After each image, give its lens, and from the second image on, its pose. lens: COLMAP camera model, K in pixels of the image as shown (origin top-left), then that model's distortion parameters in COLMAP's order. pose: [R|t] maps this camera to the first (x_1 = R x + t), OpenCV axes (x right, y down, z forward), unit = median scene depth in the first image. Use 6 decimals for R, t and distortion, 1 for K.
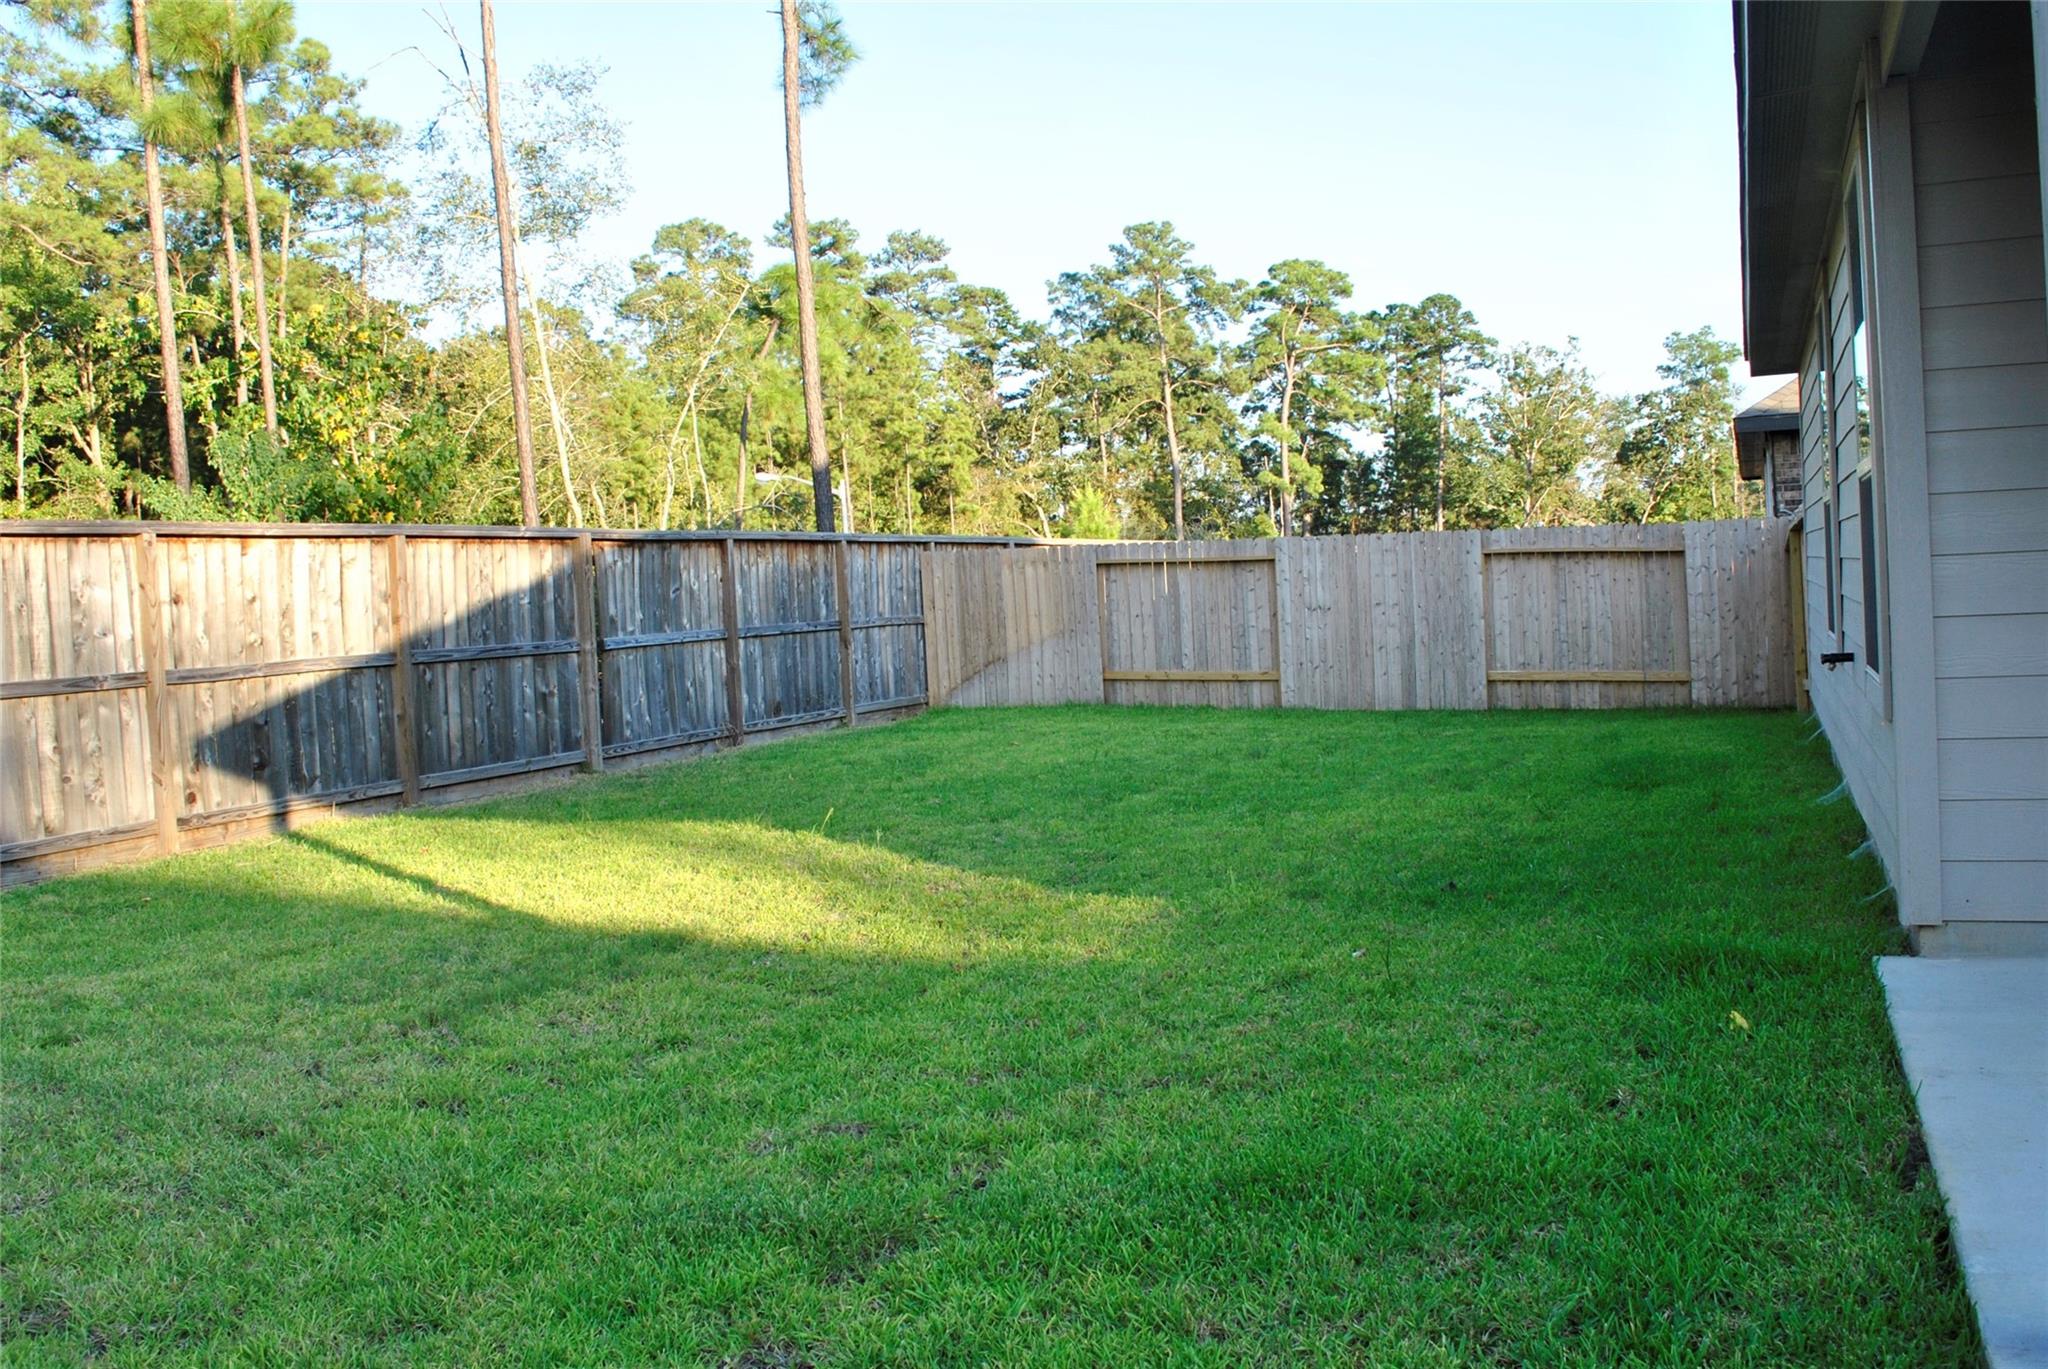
lens RADIAL K [[1746.0, 0, 1027.2], [0, 1746.0, 678.6], [0, 0, 1]] dist [-0.095000, -0.008109]
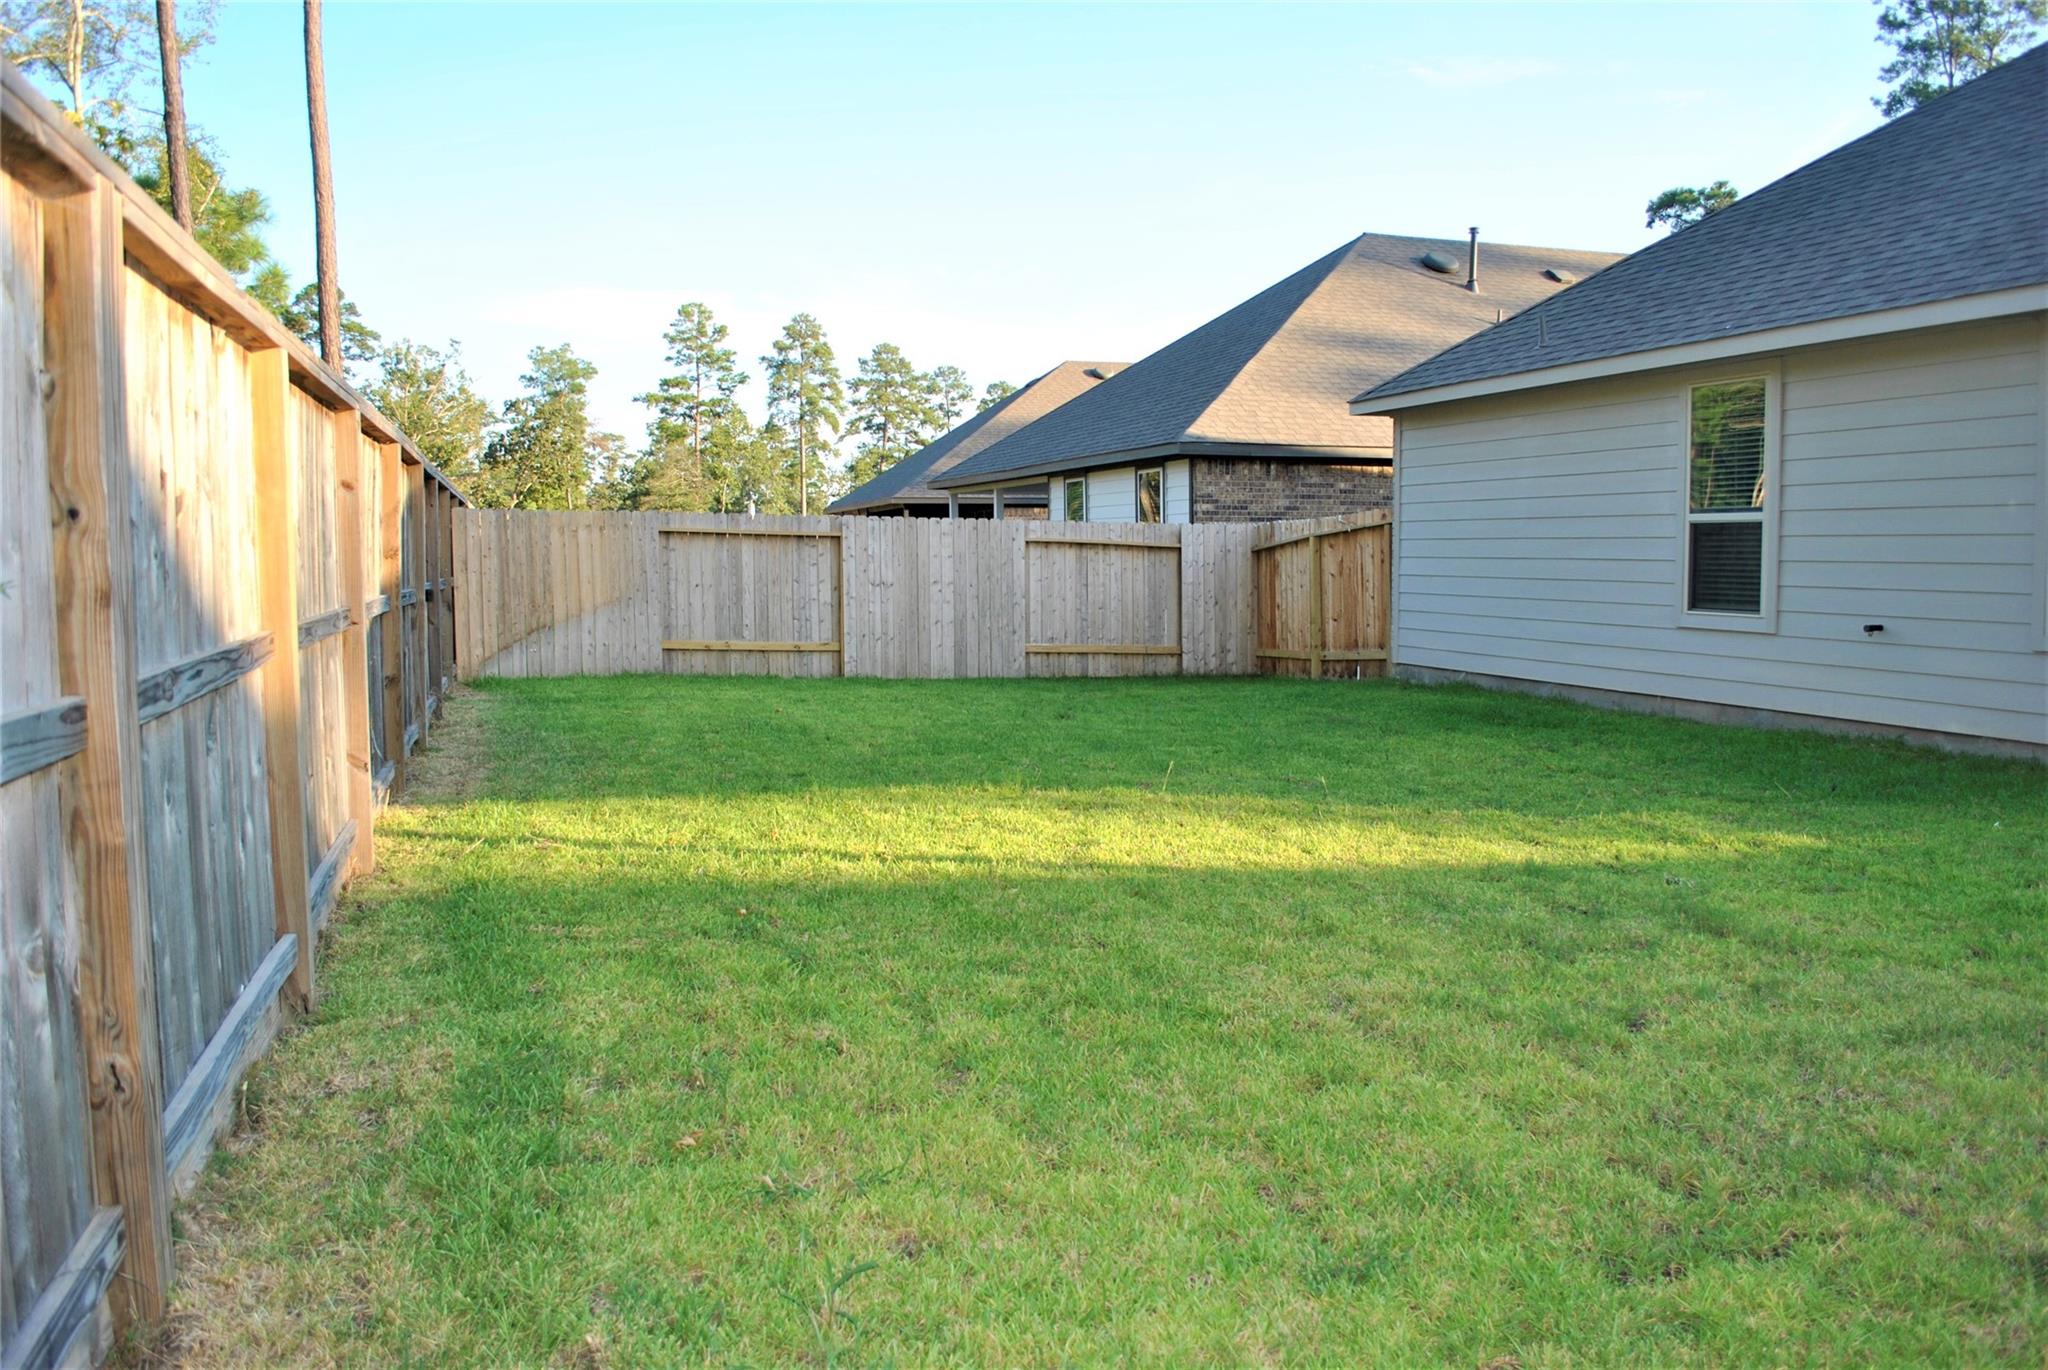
lens RADIAL K [[1616.0, 0, 1057.3], [0, 1616.0, 665.4], [0, 0, 1]] dist [-0.083569, 0.011836]
pose [[0.750919, 0.003343, 0.660386, -0.421273], [-0.003384, 0.999994, -0.001215, 0.010967], [-0.660386, -0.001322, 0.750926, 0.186835]]
